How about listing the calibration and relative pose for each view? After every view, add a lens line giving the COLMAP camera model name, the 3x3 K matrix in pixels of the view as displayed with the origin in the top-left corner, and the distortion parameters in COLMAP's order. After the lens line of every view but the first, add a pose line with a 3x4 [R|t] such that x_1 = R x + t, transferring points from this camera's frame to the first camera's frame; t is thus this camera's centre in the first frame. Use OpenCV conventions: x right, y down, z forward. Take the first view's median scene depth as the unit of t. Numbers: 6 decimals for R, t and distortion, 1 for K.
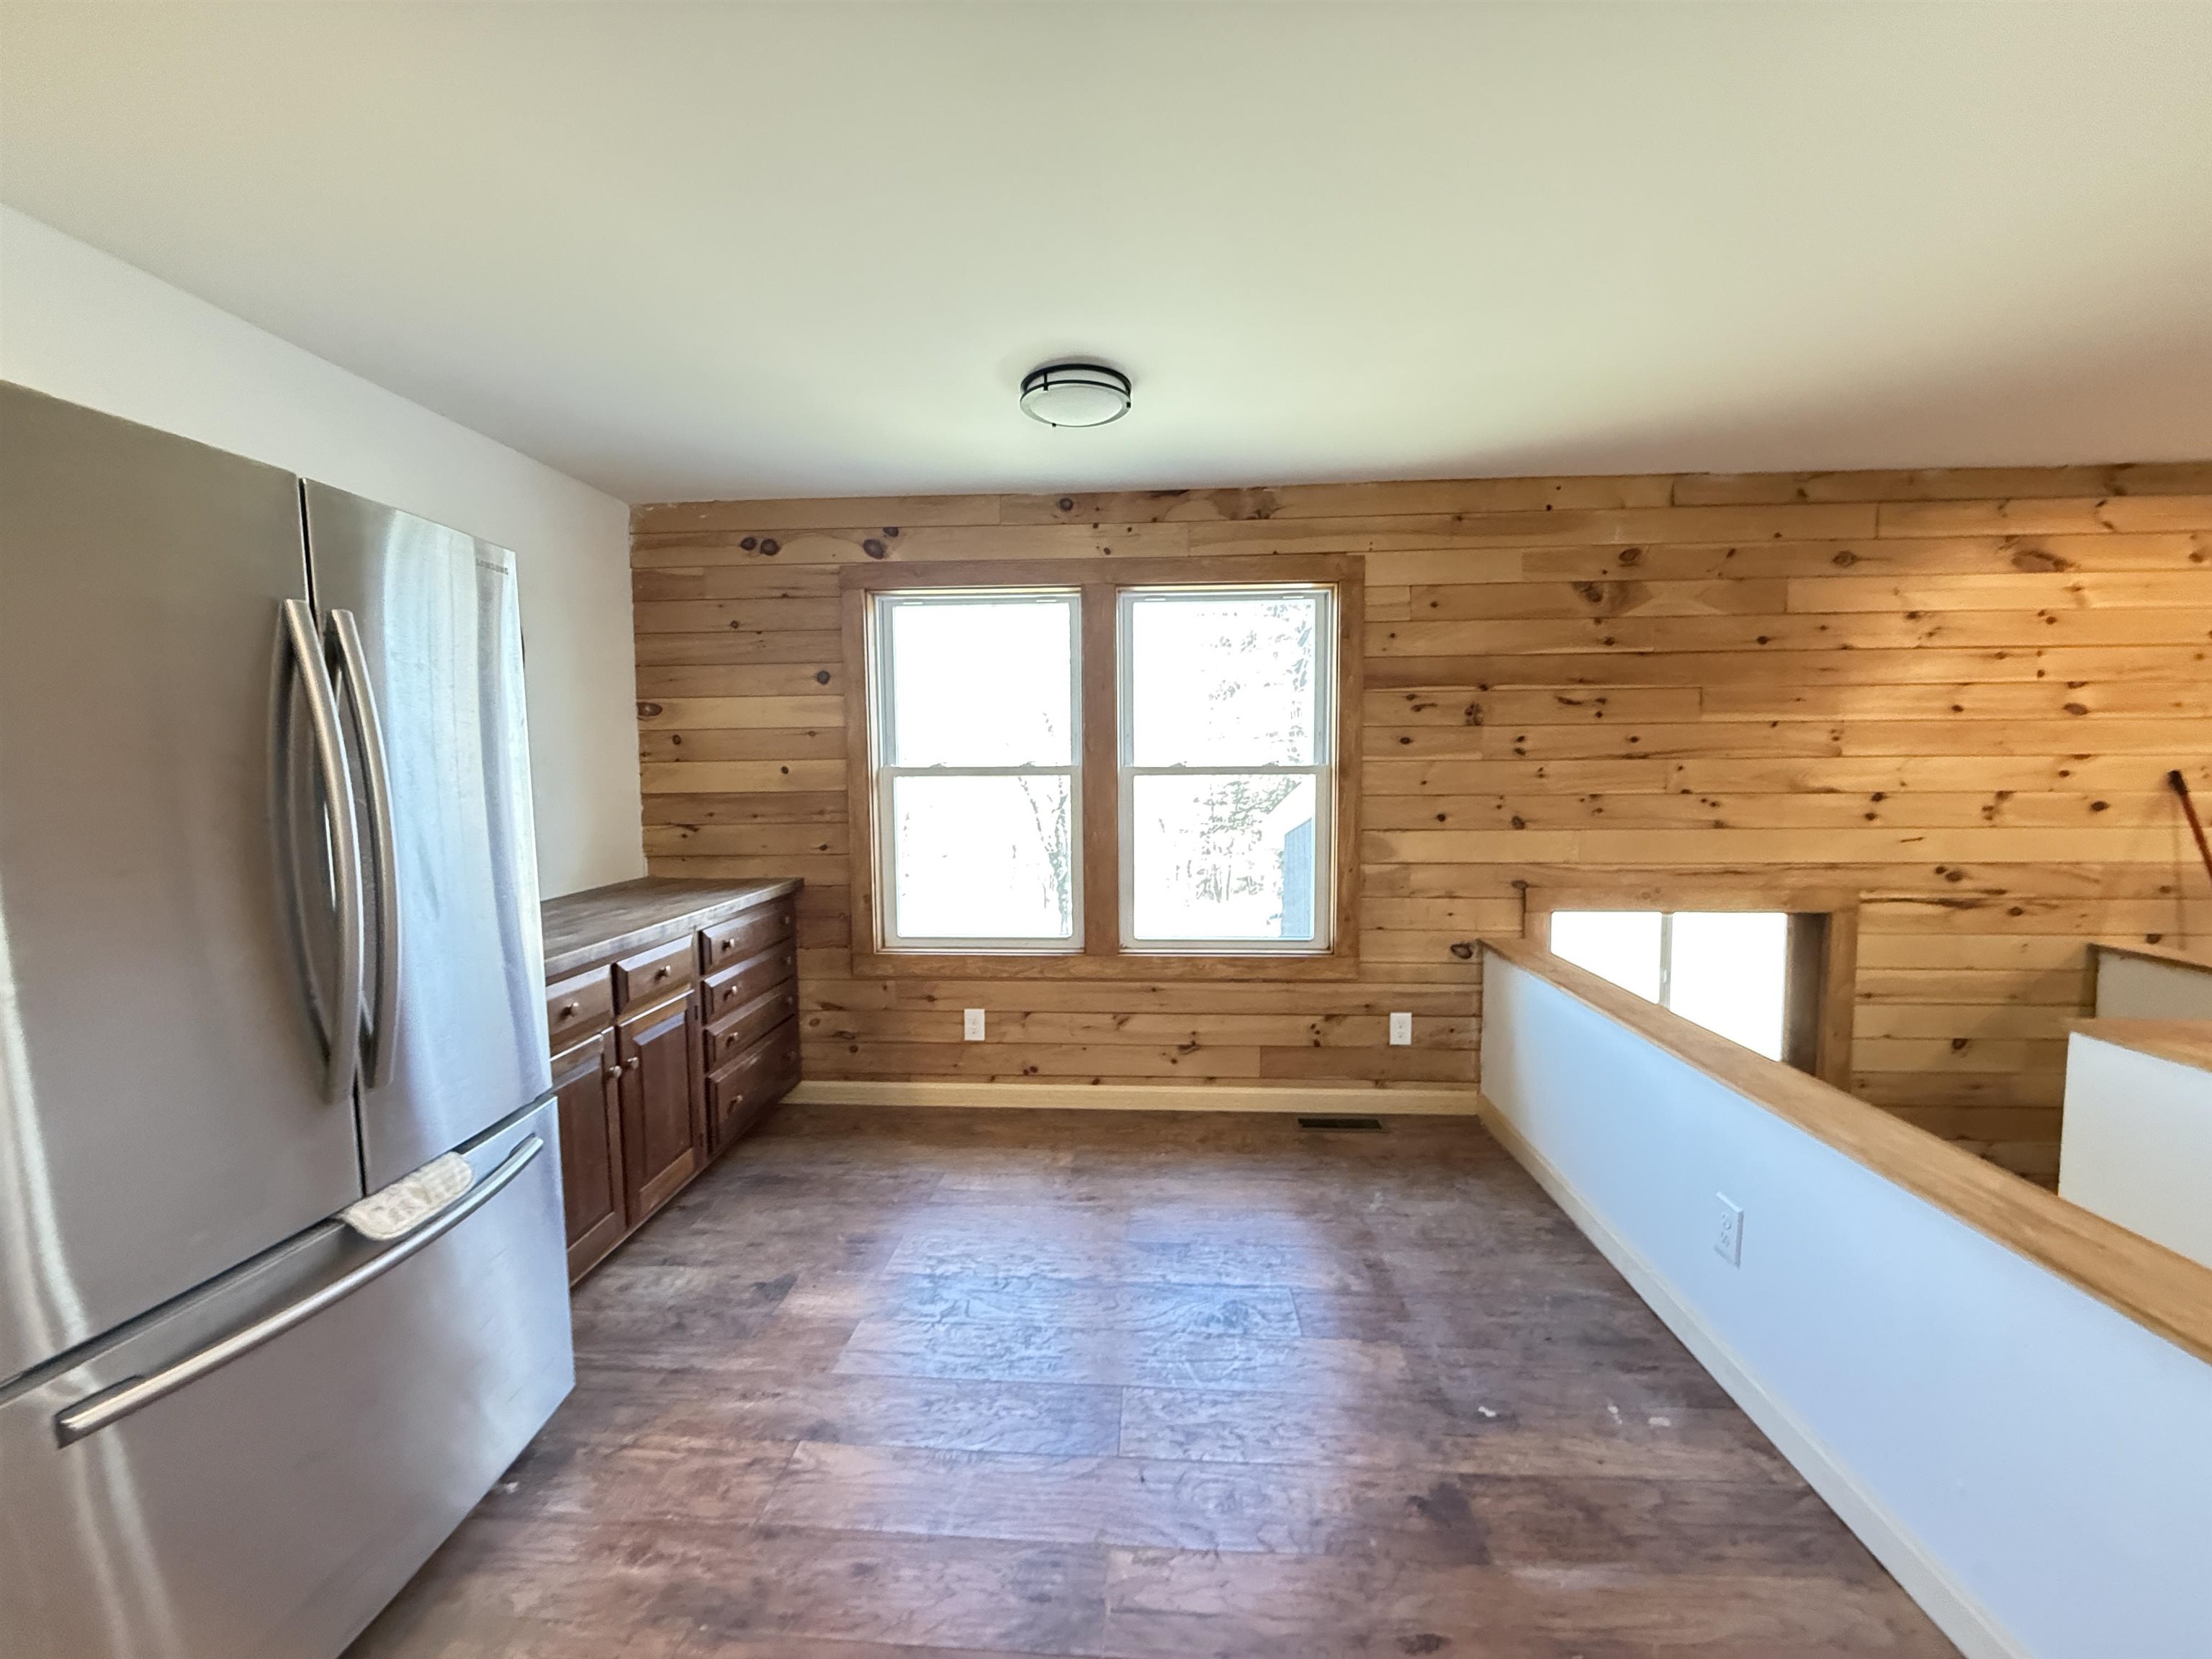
lens RADIAL K [[878.9, 0, 1101.0], [0, 878.9, 828.5], [0, 0, 1]] dist [-0.001383, -0.000357]
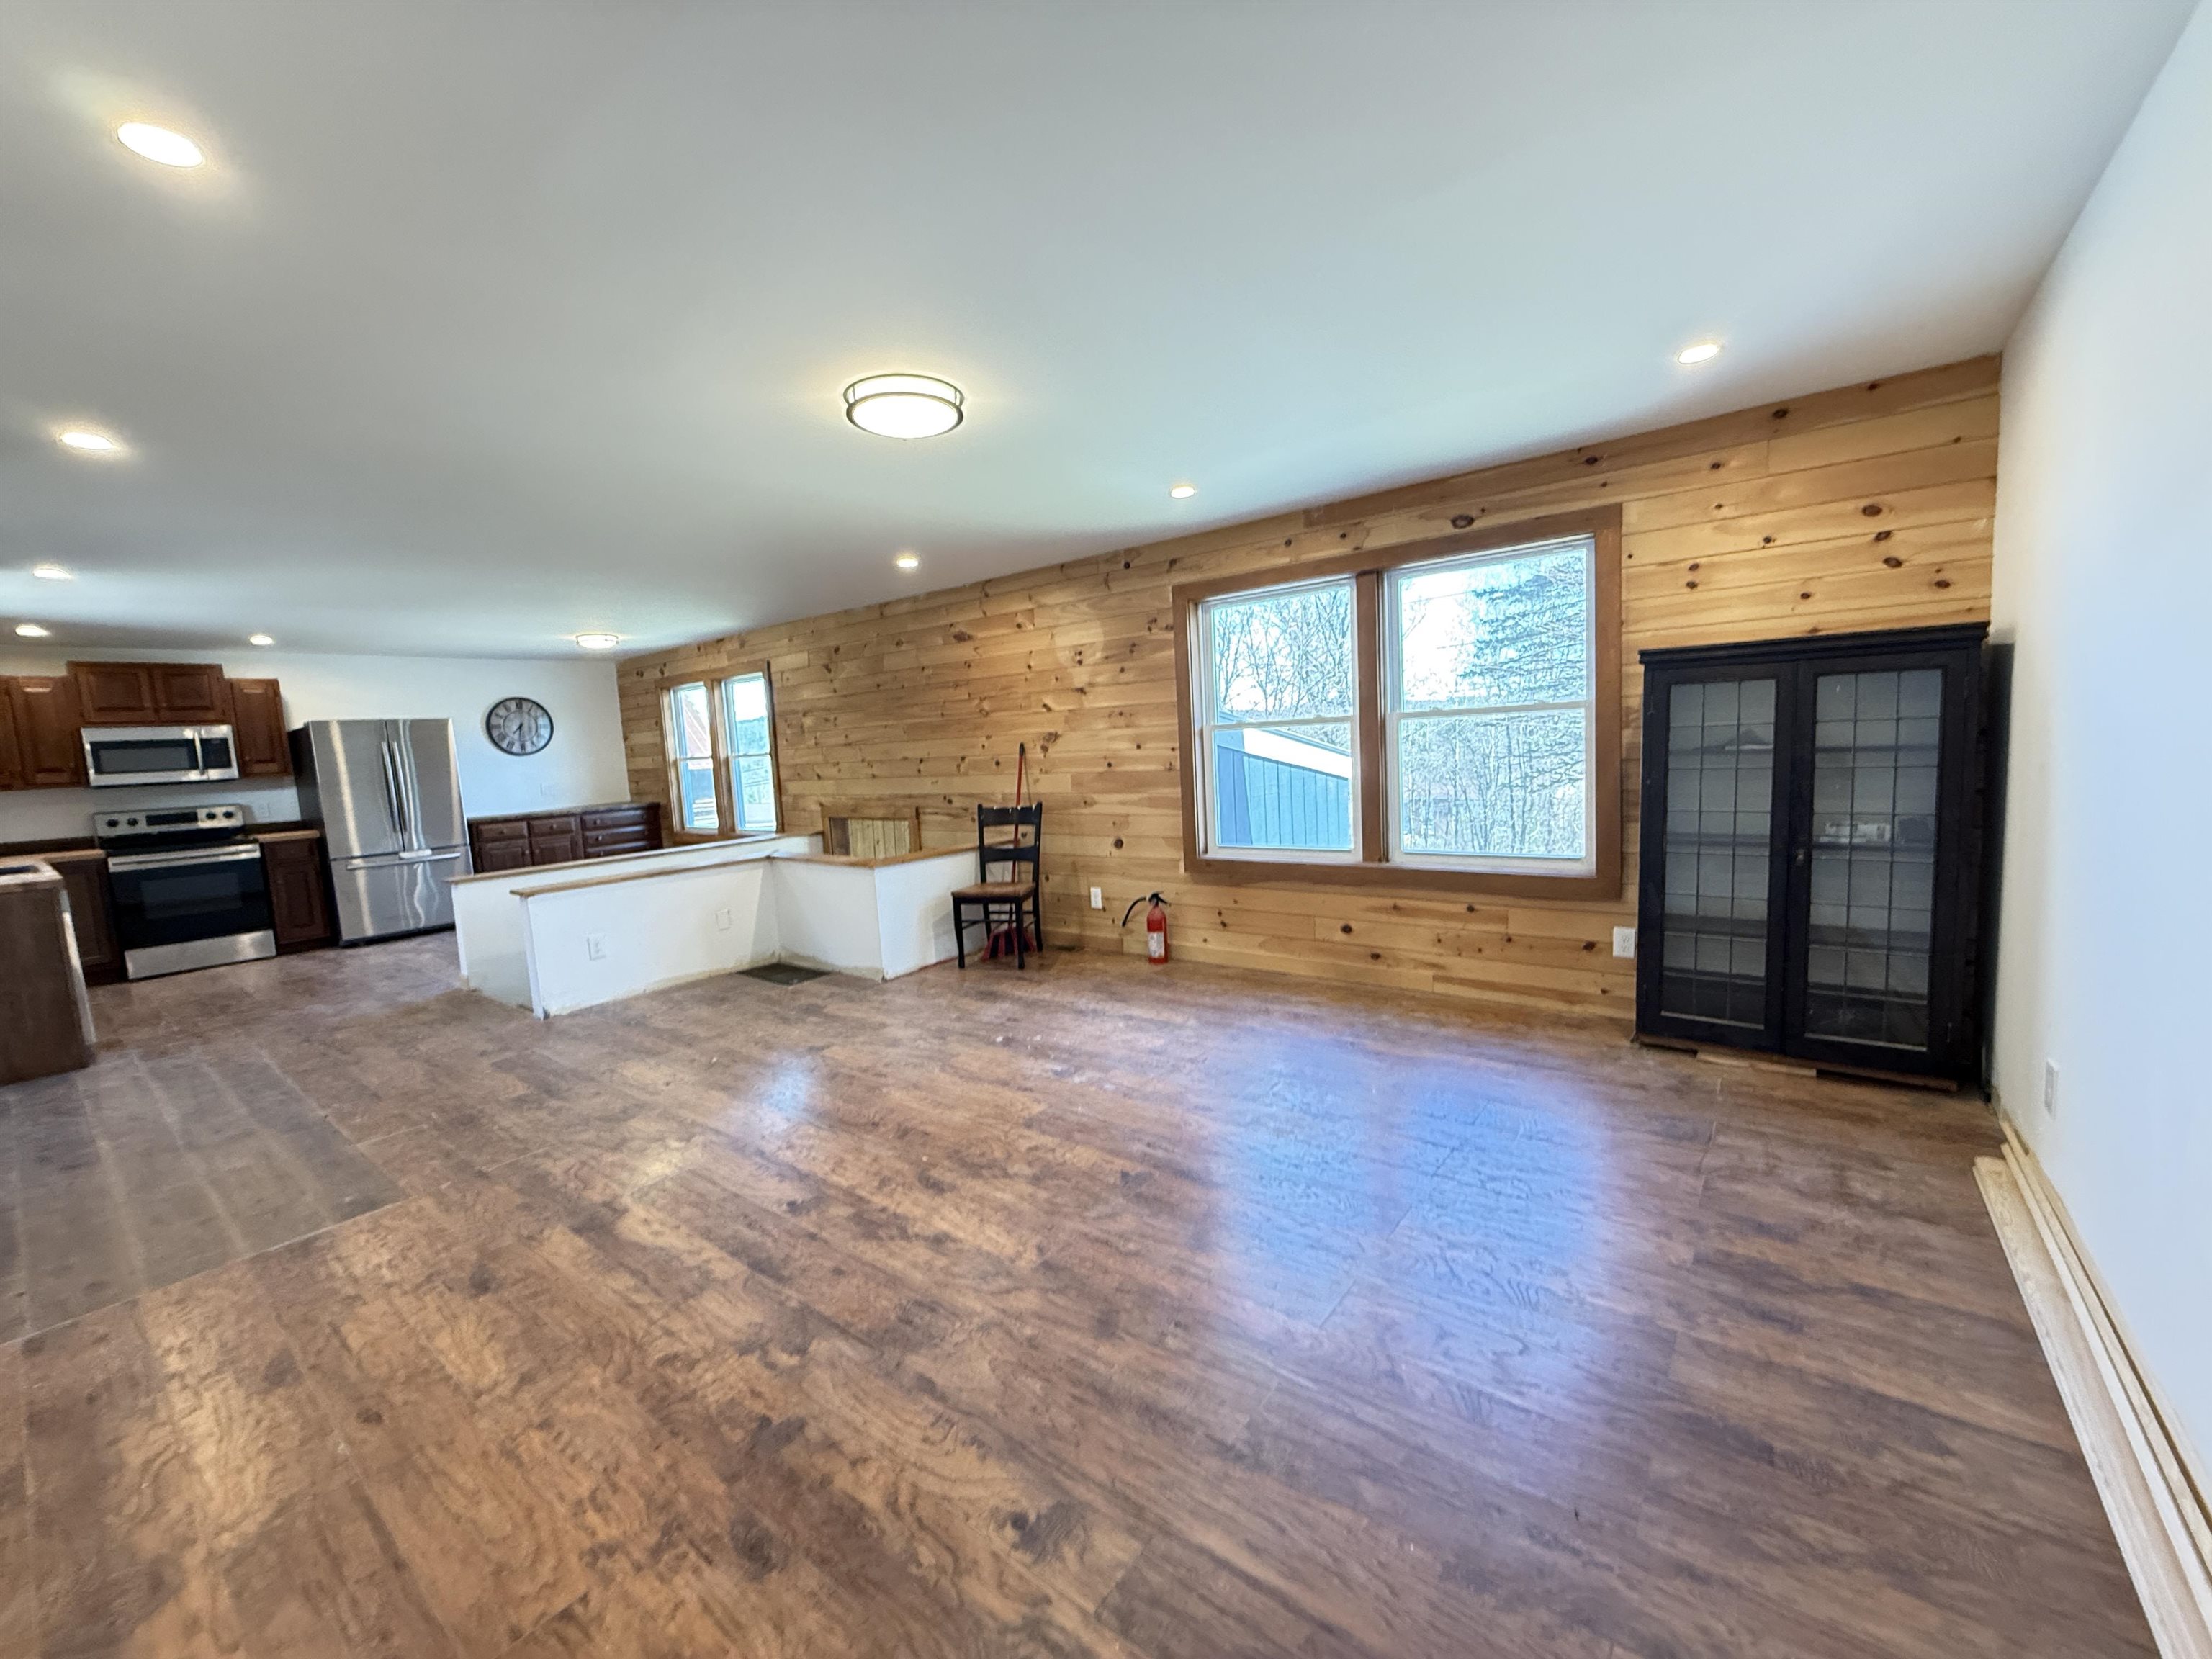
lens RADIAL K [[883.1, 0, 1112.4], [0, 883.1, 827.2], [0, 0, 1]] dist [-0.001517, 0.000193]
pose [[0.825638, 0.018222, -0.563905, 2.396368], [0.008020, 0.998998, 0.044024, 0.028985], [0.564143, -0.040870, 0.824665, -0.412402]]
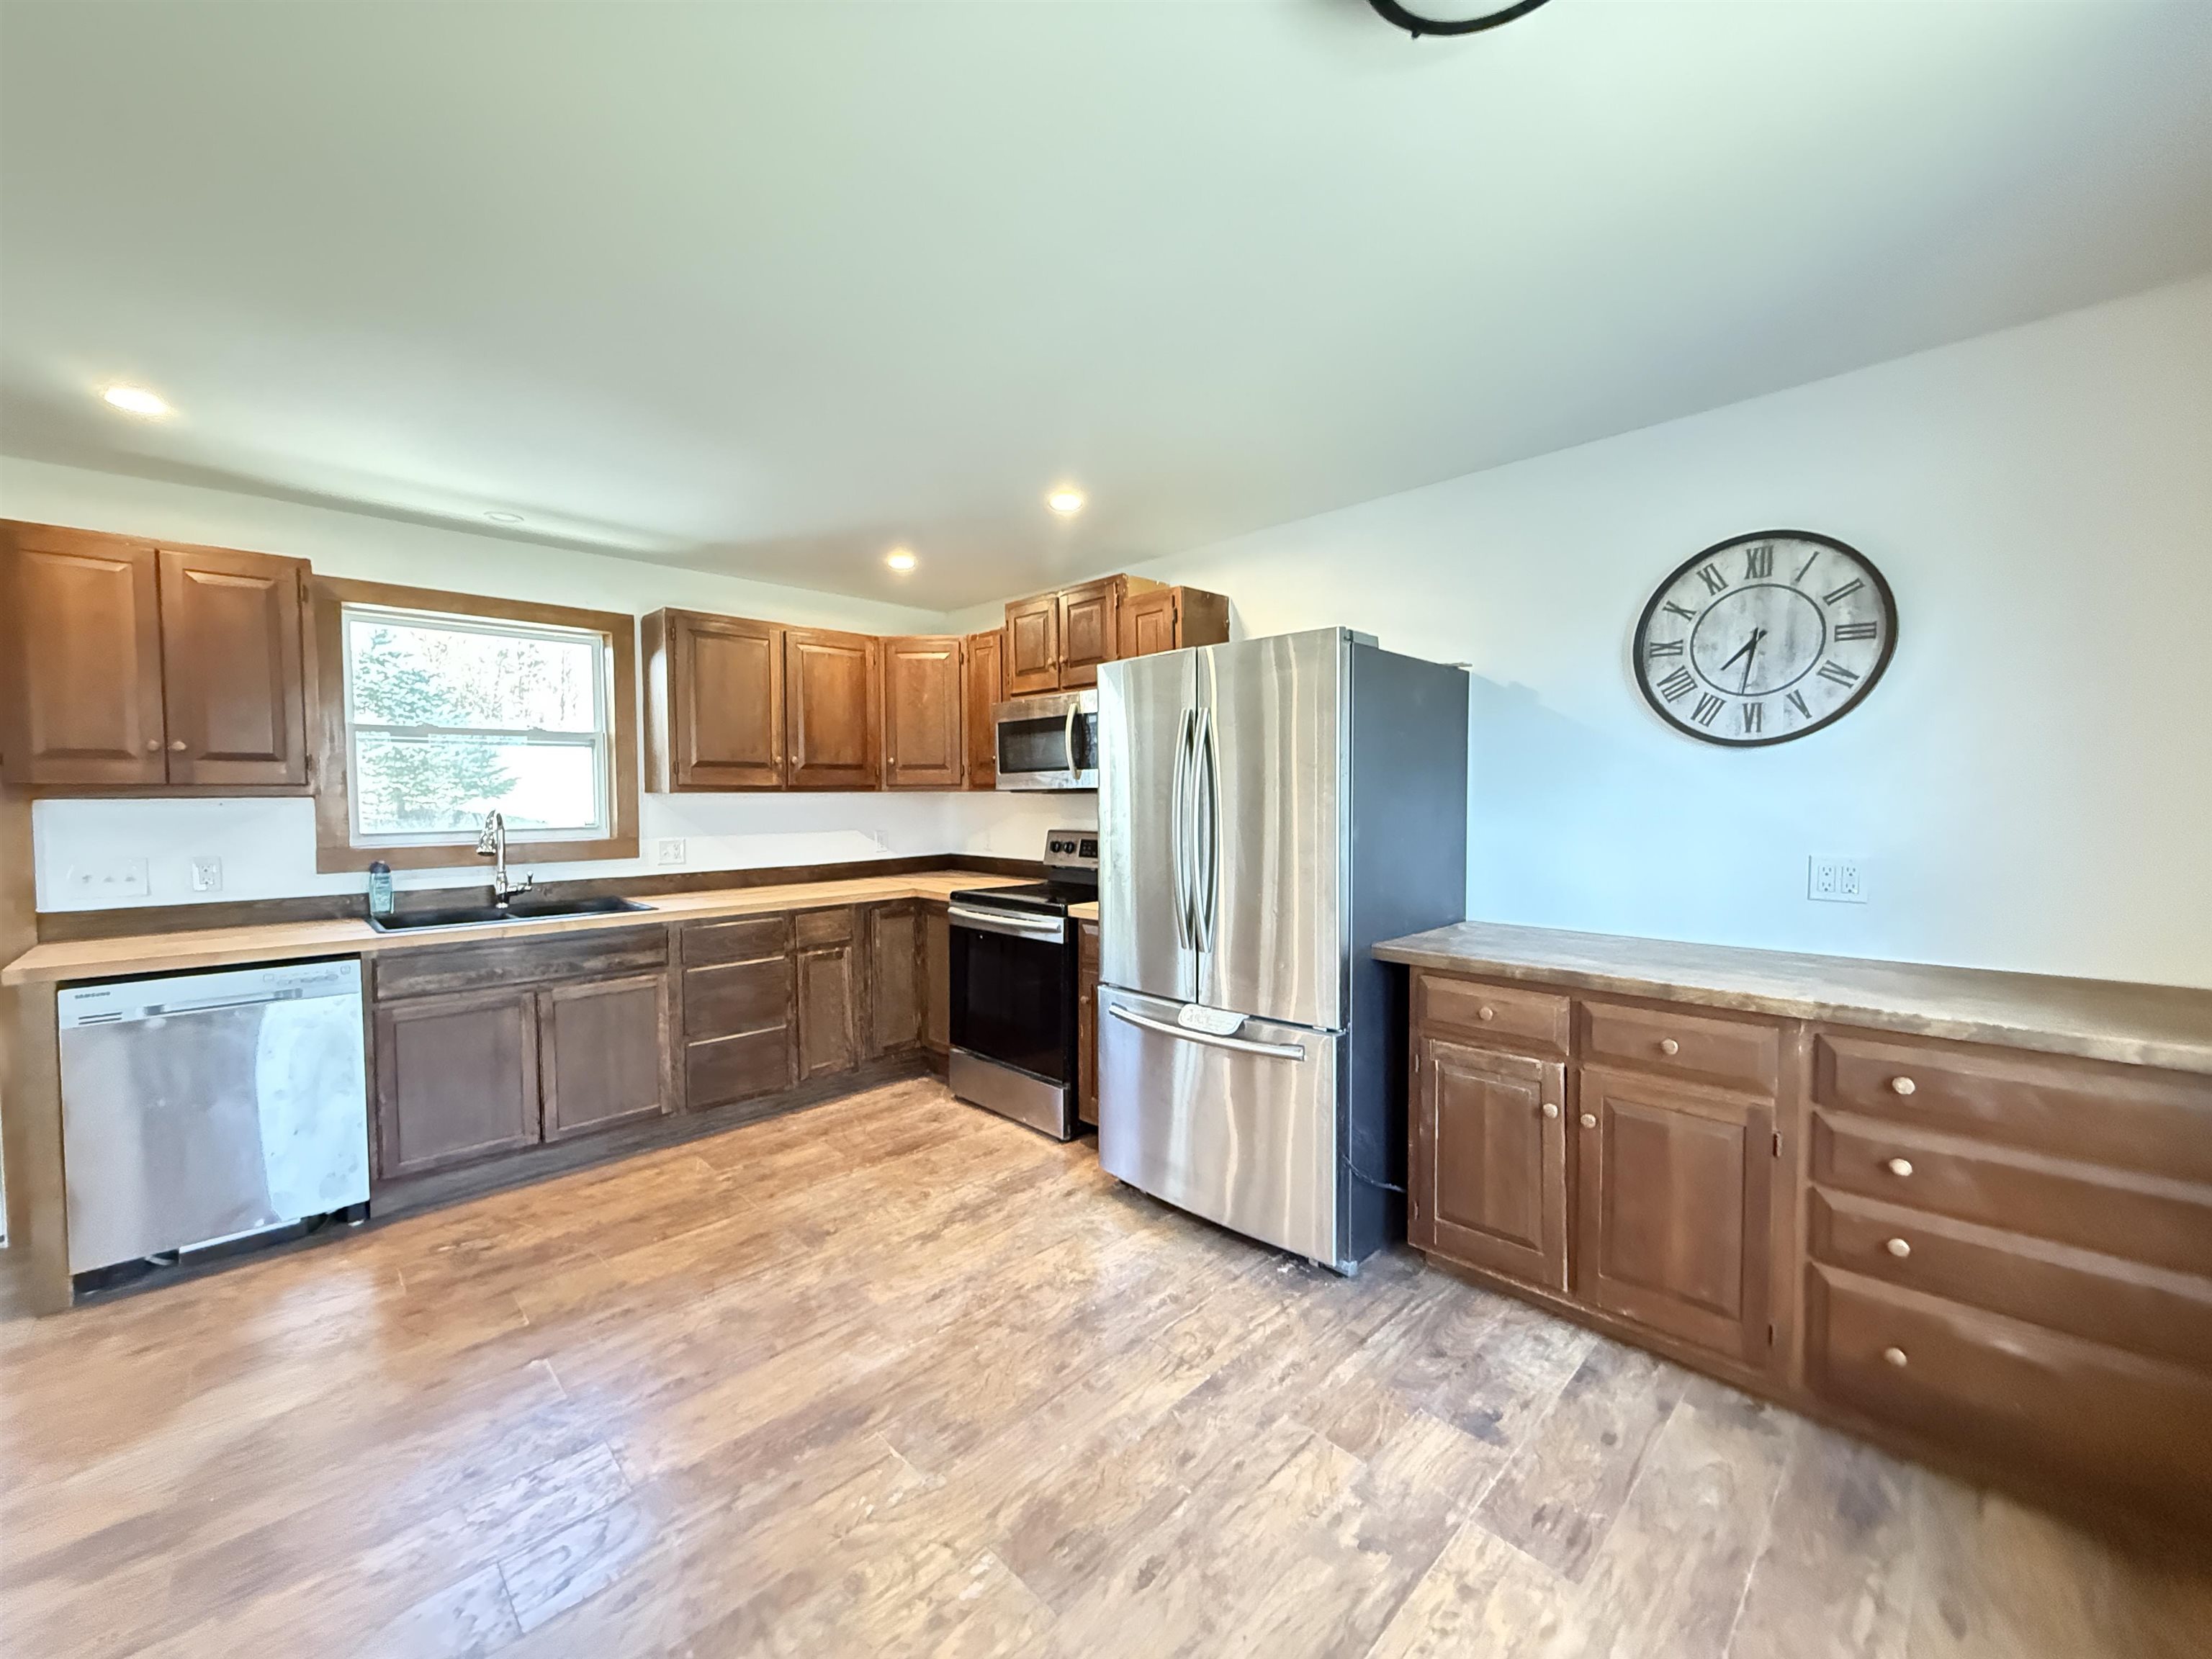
lens RADIAL K [[878.9, 0, 1101.0], [0, 878.9, 828.5], [0, 0, 1]] dist [-0.001383, -0.000357]
pose [[-0.667938, 0.041615, -0.743052, 0.318707], [-0.041317, 0.994822, 0.092855, -0.061737], [0.743069, 0.092722, -0.662760, 0.882698]]
